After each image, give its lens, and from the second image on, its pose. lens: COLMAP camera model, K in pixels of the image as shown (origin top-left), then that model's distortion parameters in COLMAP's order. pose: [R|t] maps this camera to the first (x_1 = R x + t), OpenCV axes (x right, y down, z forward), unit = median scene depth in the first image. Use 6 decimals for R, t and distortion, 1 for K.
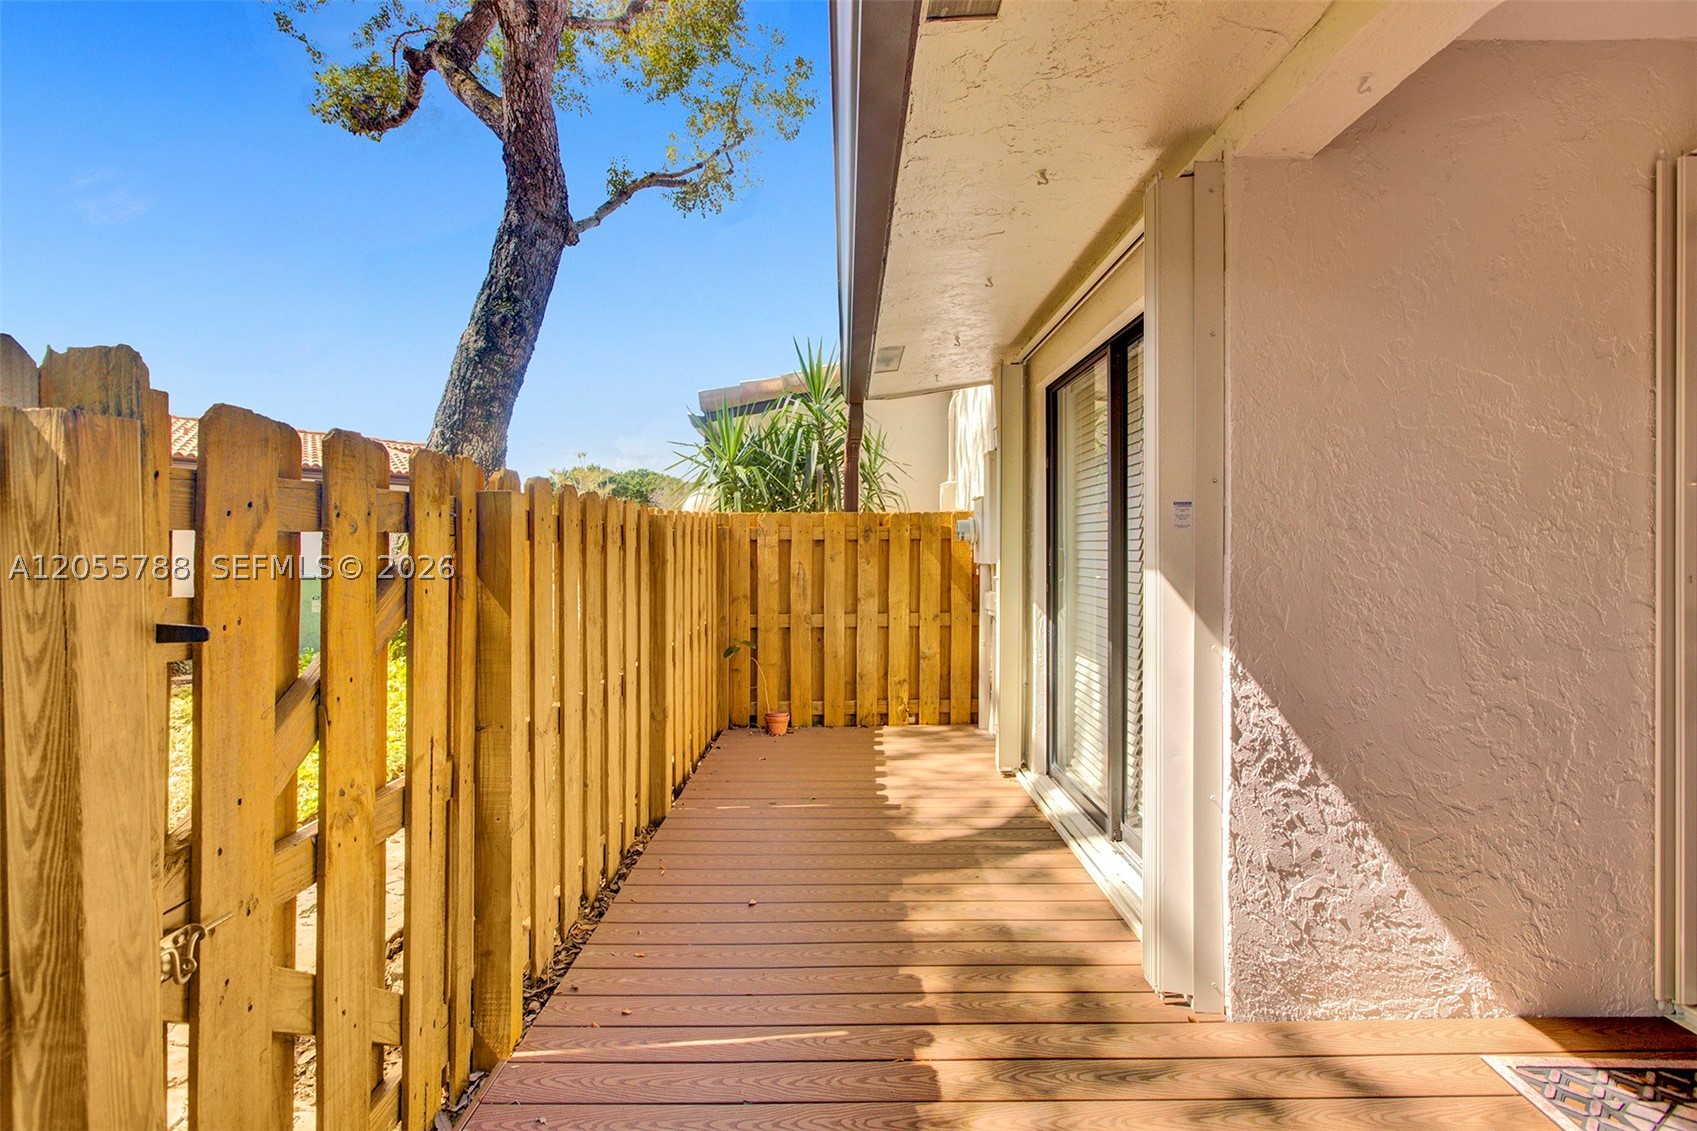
lens RADIAL K [[782.6, 0, 847.4], [0, 782.6, 543.0], [0, 0, 1]] dist [0.001350, 0.003632]
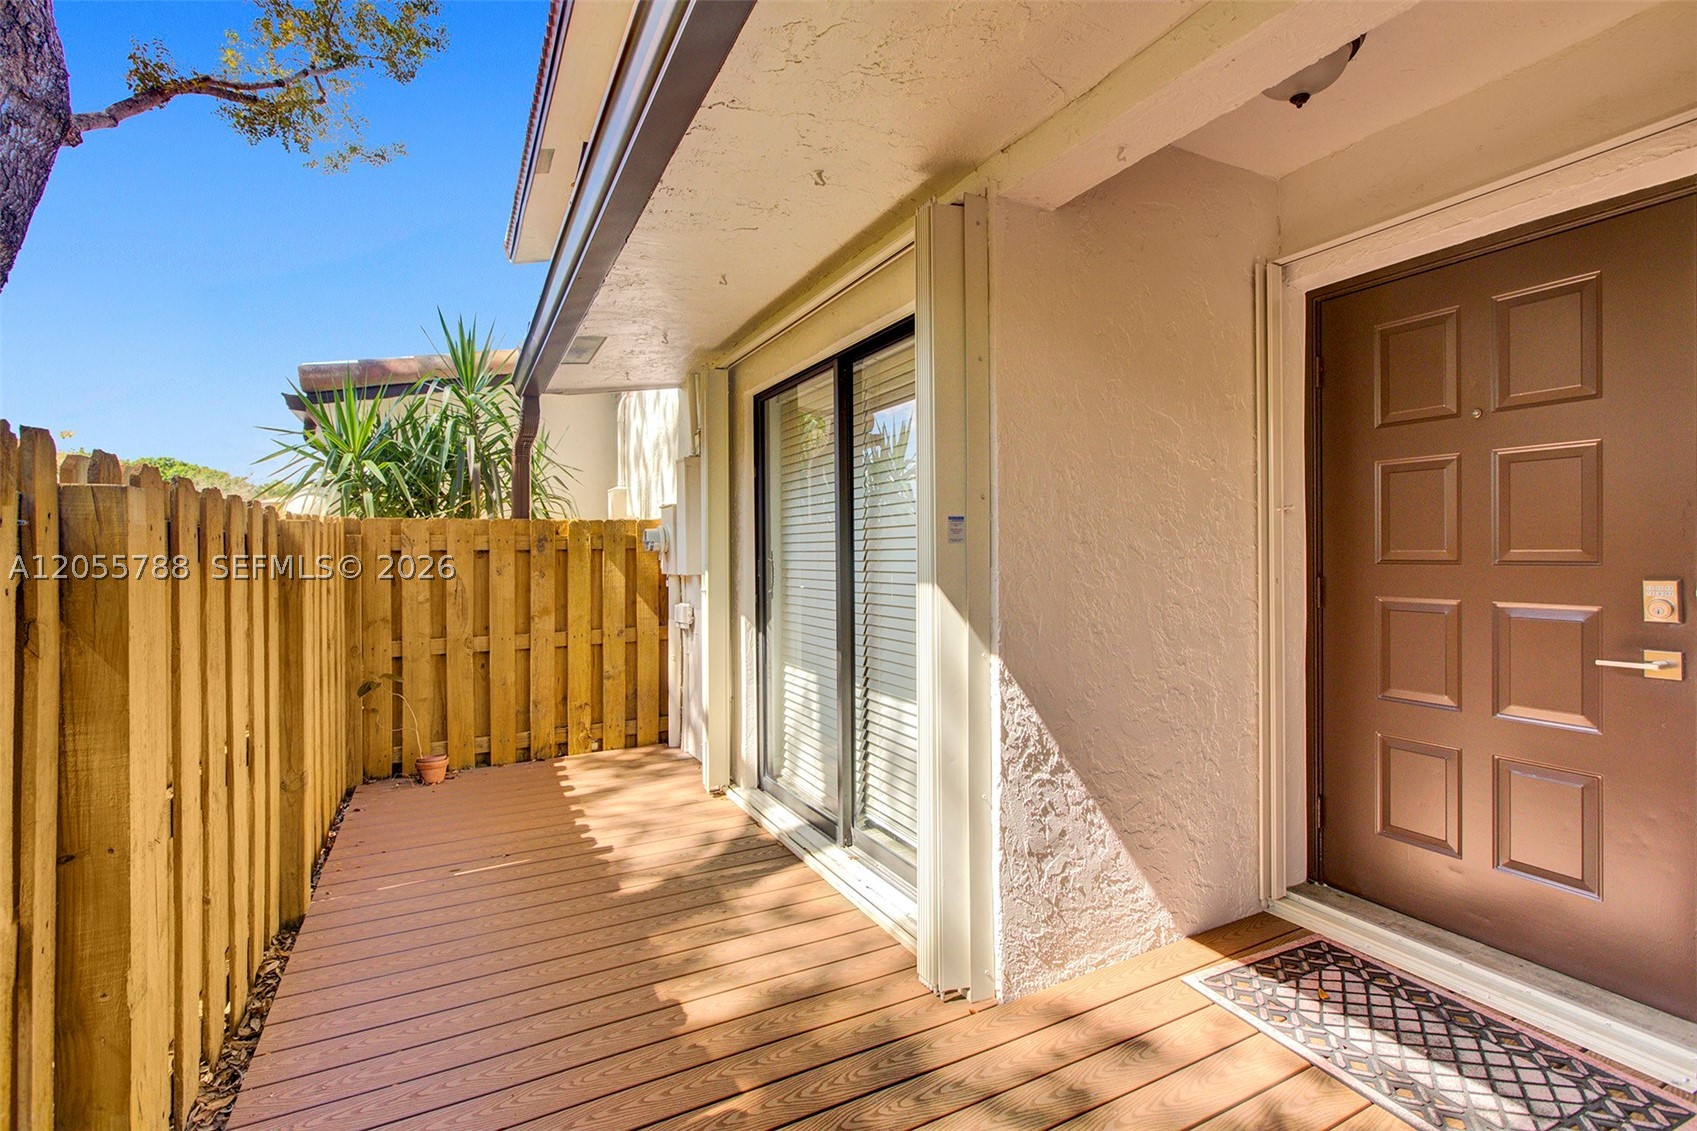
lens RADIAL K [[780.1, 0, 844.8], [0, 780.1, 550.1], [0, 0, 1]] dist [-0.002995, 0.003797]
pose [[0.894121, -0.004805, 0.447799, -0.103361], [0.004479, 0.999988, 0.001787, -0.006696], [-0.447803, 0.000408, 0.894132, 0.084311]]
